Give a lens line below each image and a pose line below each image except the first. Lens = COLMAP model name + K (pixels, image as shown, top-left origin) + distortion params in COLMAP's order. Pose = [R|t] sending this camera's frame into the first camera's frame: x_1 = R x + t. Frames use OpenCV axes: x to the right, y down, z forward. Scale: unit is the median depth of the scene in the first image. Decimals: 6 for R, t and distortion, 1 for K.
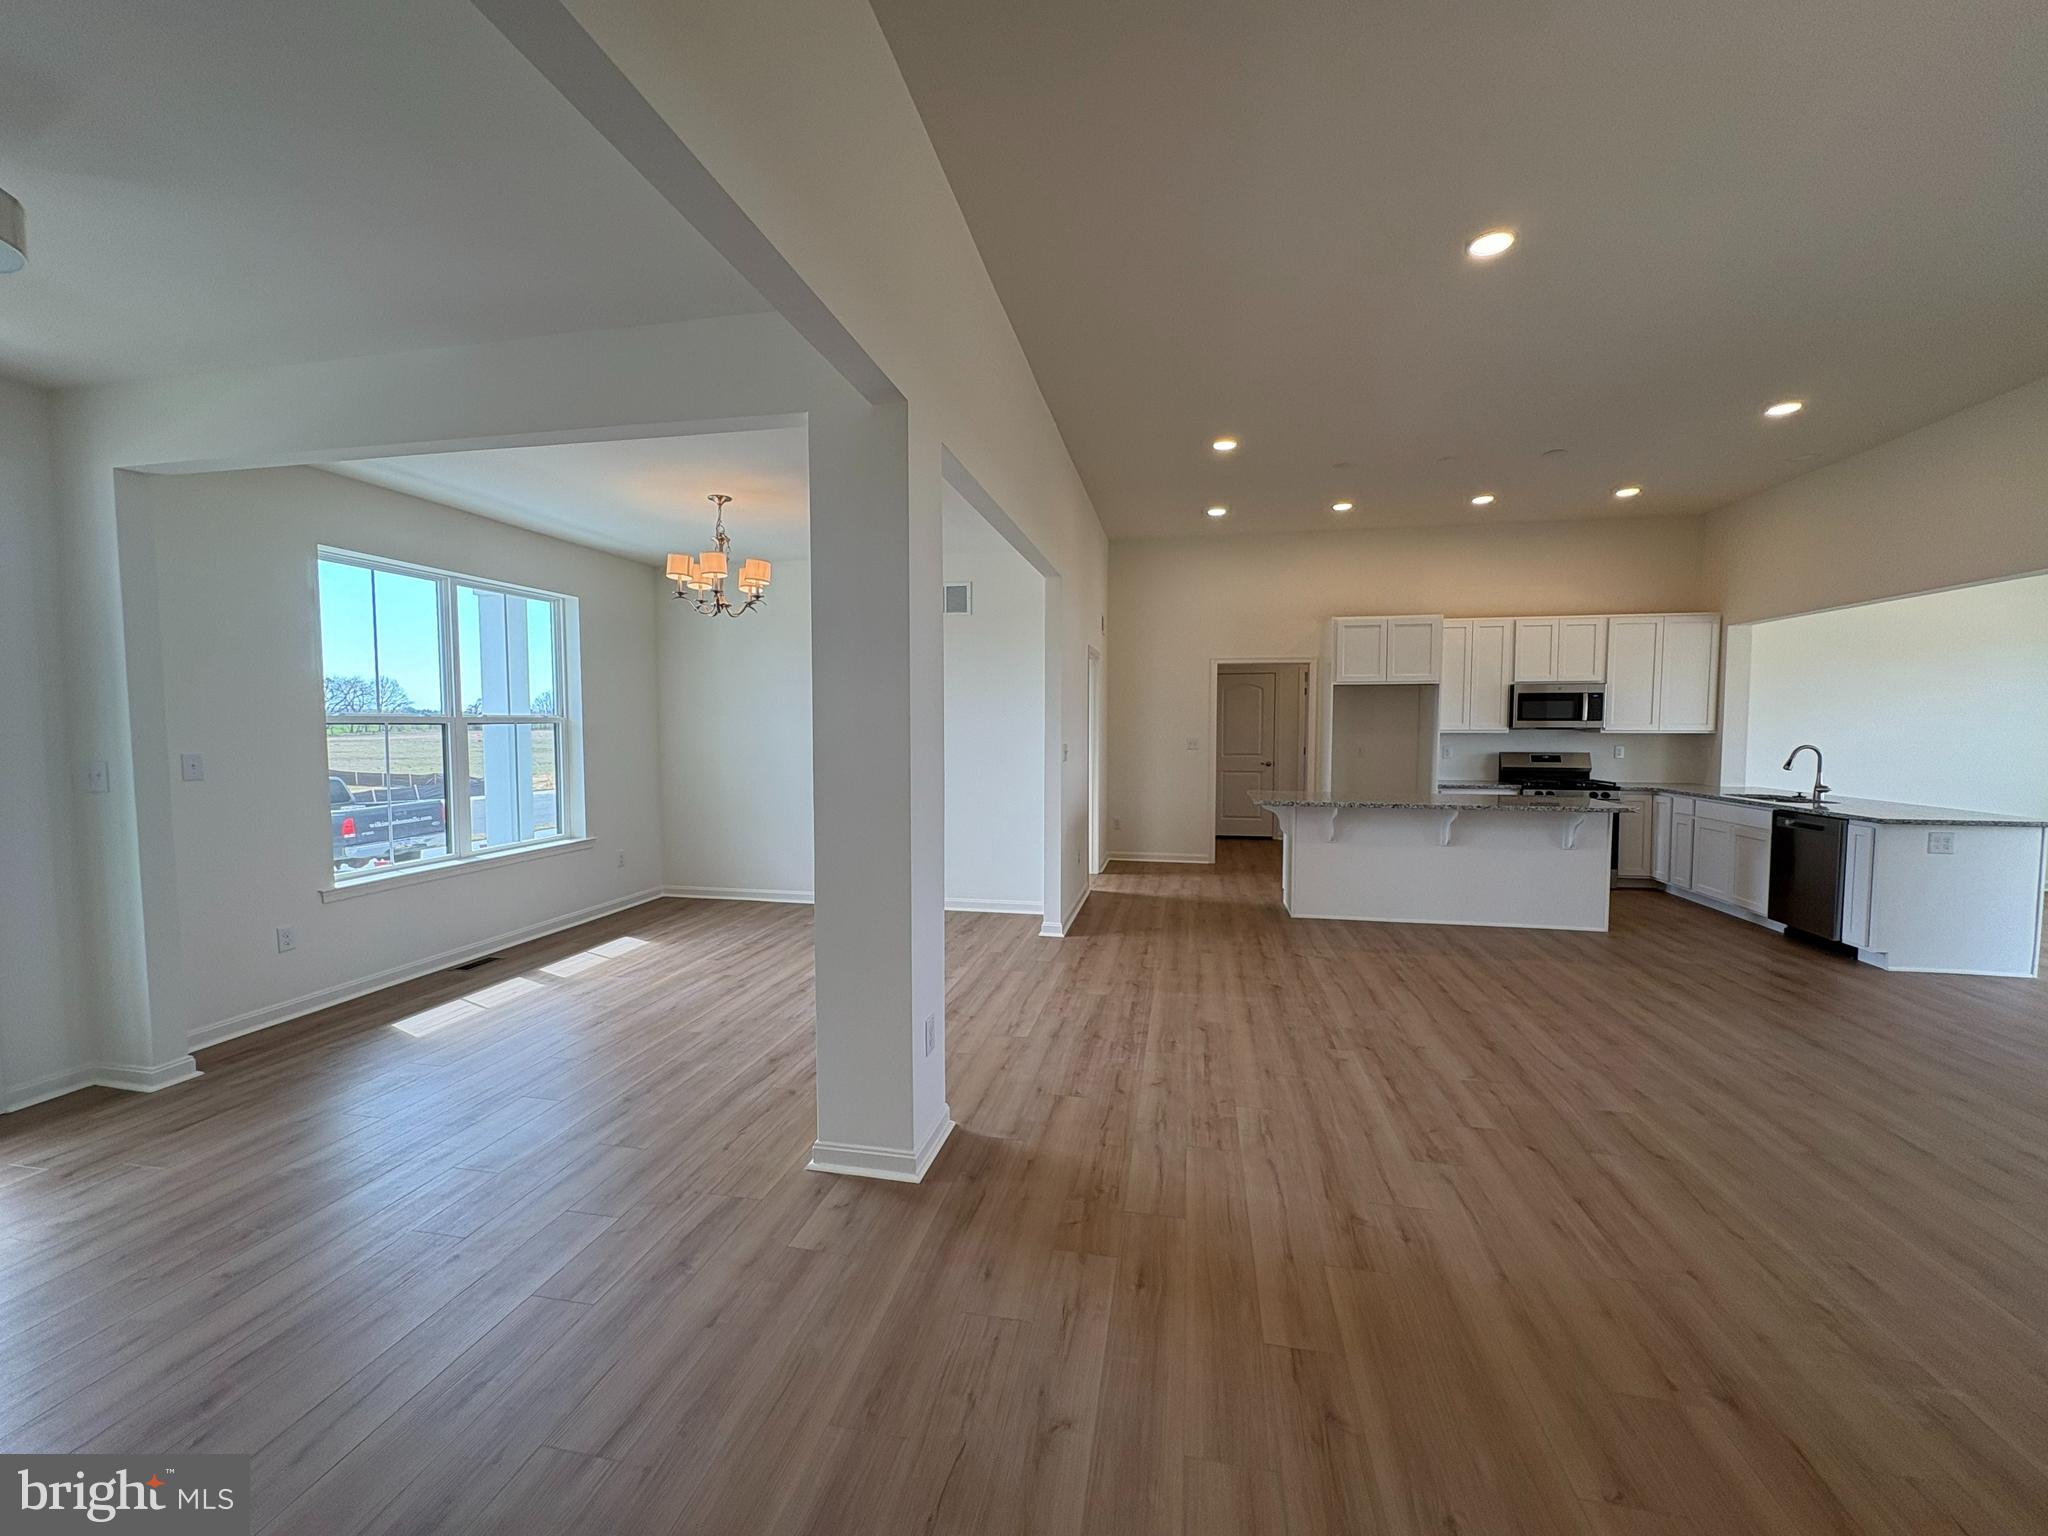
lens RADIAL K [[815.0, 0, 1026.7], [0, 815.0, 768.5], [0, 0, 1]] dist [0.000630, -0.000084]
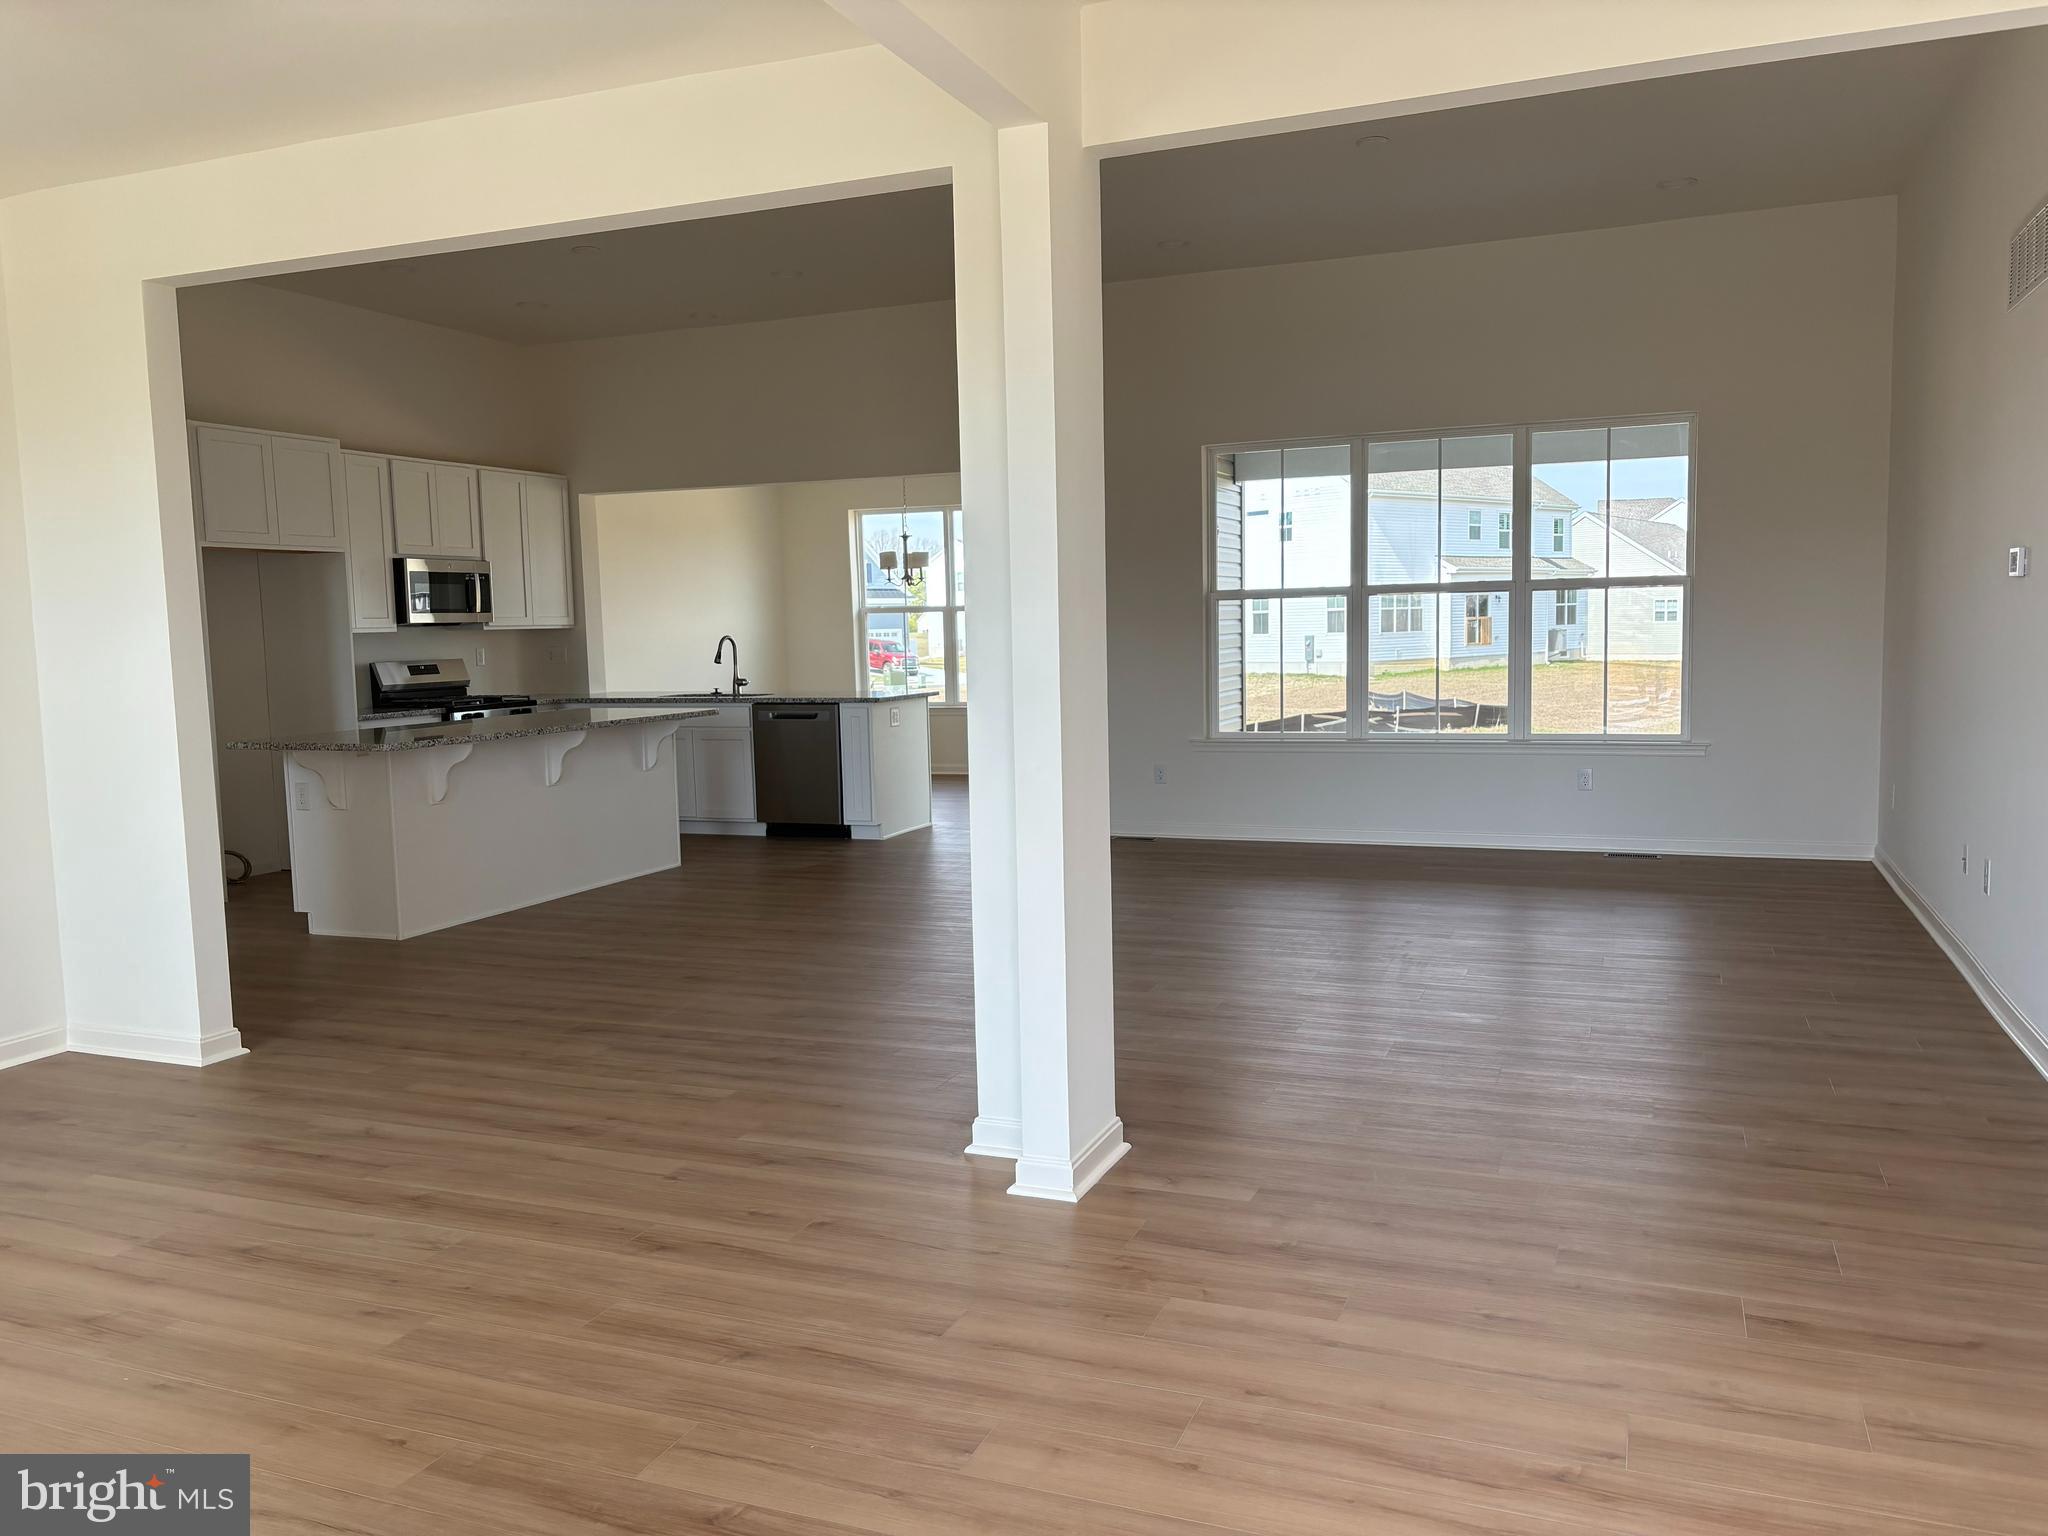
lens RADIAL K [[1542.3, 0, 1019.4], [0, 1542.3, 764.0], [0, 0, 1]] dist [0.040700, -0.002684]
pose [[0.191691, -0.095811, 0.976767, -0.826254], [0.079029, 0.993499, 0.081943, -0.001068], [-0.978268, 0.061485, 0.198017, 0.401604]]
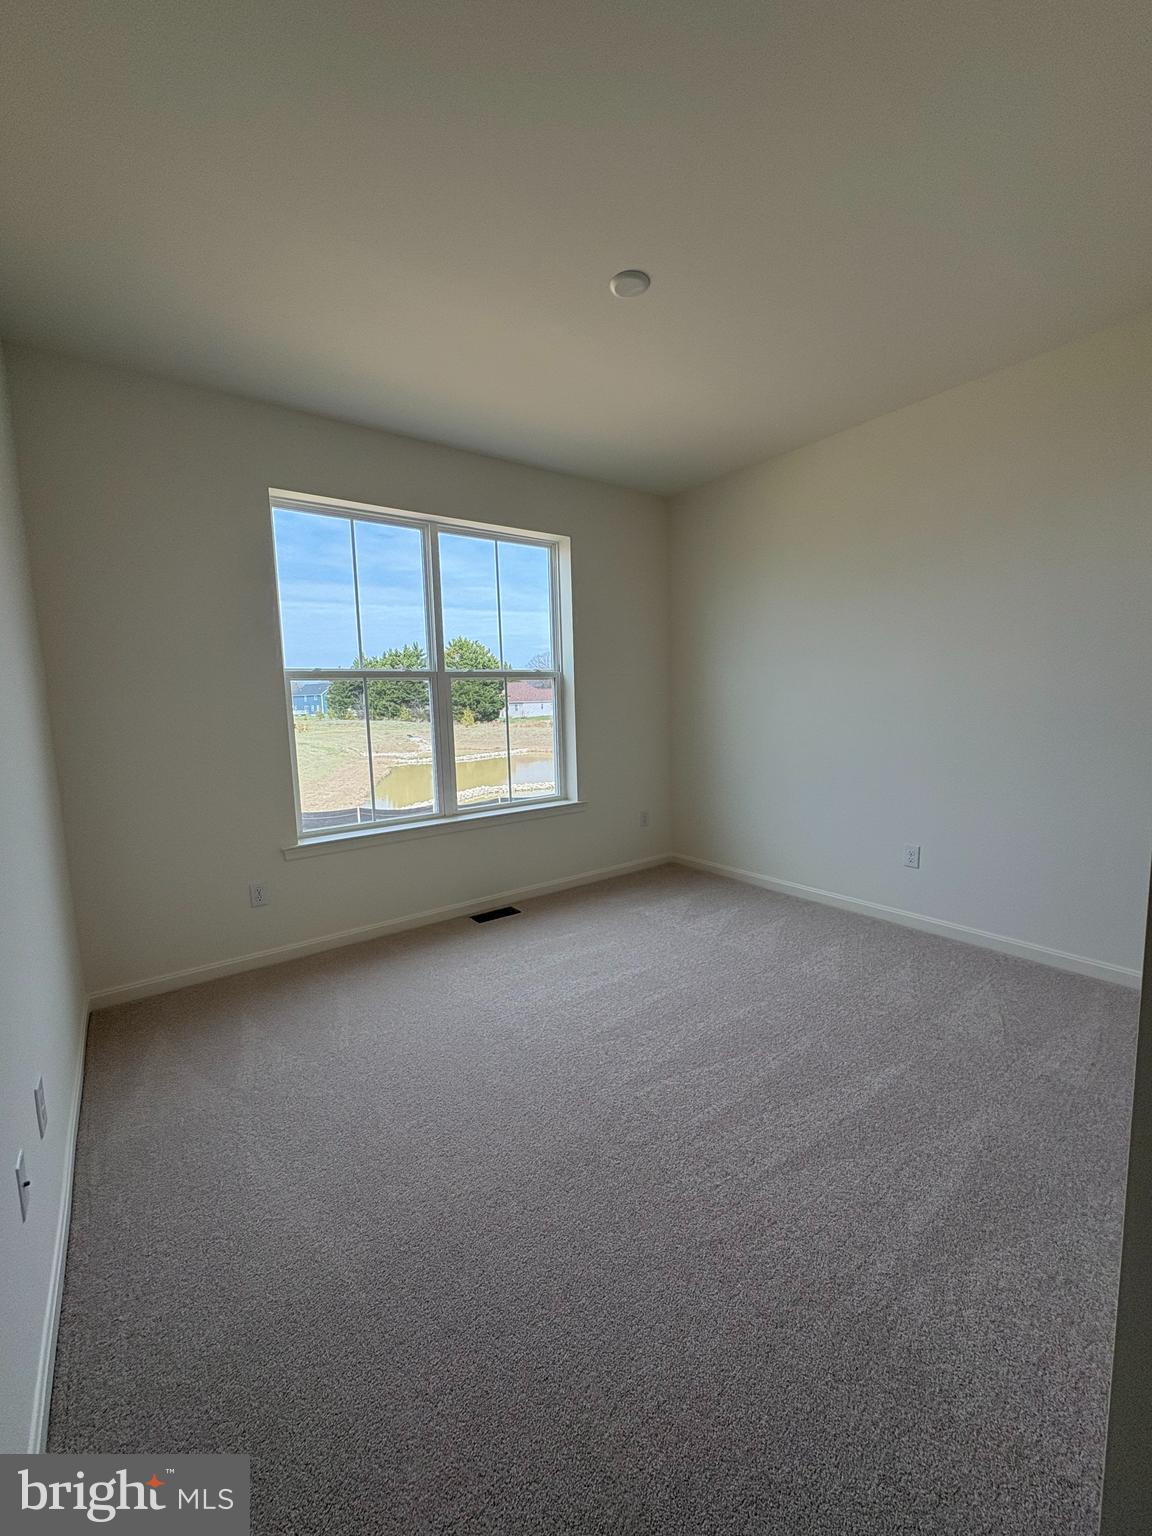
lens RADIAL K [[611.2, 0, 576.0], [0, 611.2, 768.0], [0, 0, 1]] dist [0.000630, -0.000084]
pose [[0.745485, 0.056397, -0.664133, -0.093422], [-0.008869, 0.997165, 0.074722, -0.005442], [0.666464, -0.049814, 0.743871, 0.569632]]
